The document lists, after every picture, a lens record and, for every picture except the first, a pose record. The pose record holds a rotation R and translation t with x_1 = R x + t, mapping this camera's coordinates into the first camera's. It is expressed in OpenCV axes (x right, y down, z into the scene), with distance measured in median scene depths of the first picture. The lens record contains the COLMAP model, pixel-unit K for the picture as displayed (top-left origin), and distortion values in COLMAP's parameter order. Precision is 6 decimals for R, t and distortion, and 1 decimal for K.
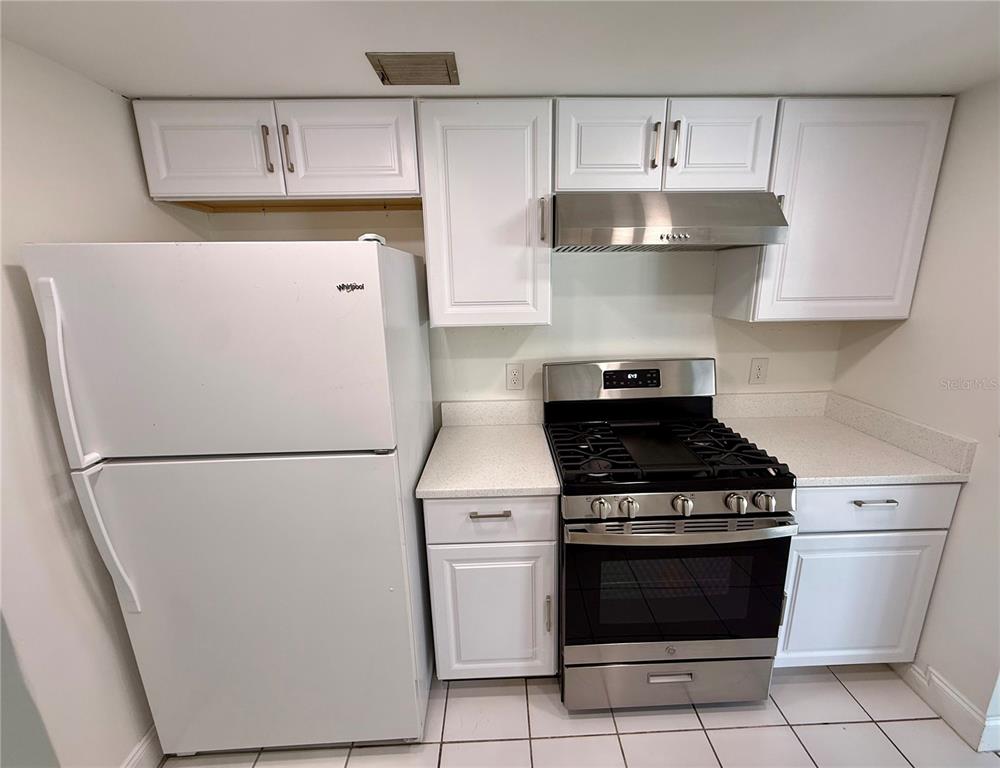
lens RADIAL K [[424.0, 0, 503.9], [0, 424.0, 379.2], [0, 0, 1]] dist [-0.006198, 0.000667]
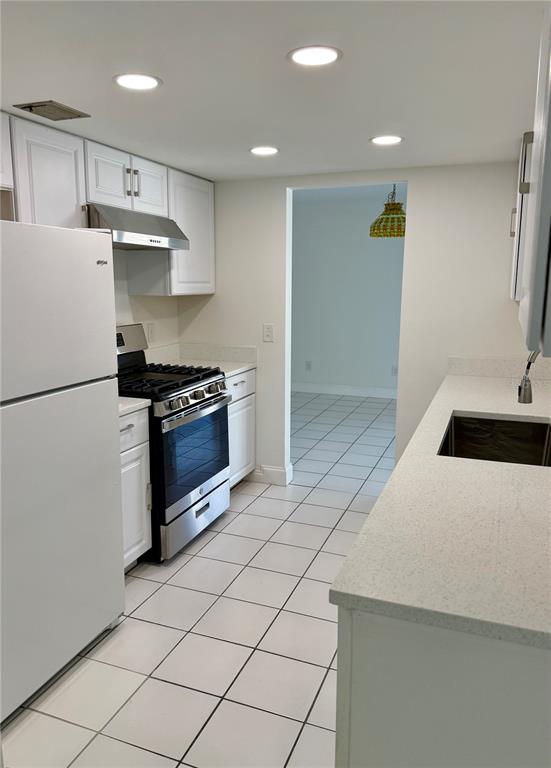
lens RADIAL K [[580.6, 0, 274.3], [0, 580.6, 384.2], [0, 0, 1]] dist [0.008651, -0.002063]
pose [[0.379377, -0.146095, 0.913635, -1.482817], [0.203103, 0.976520, 0.071814, 0.130384], [-0.902675, 0.158317, 0.400142, -0.225575]]
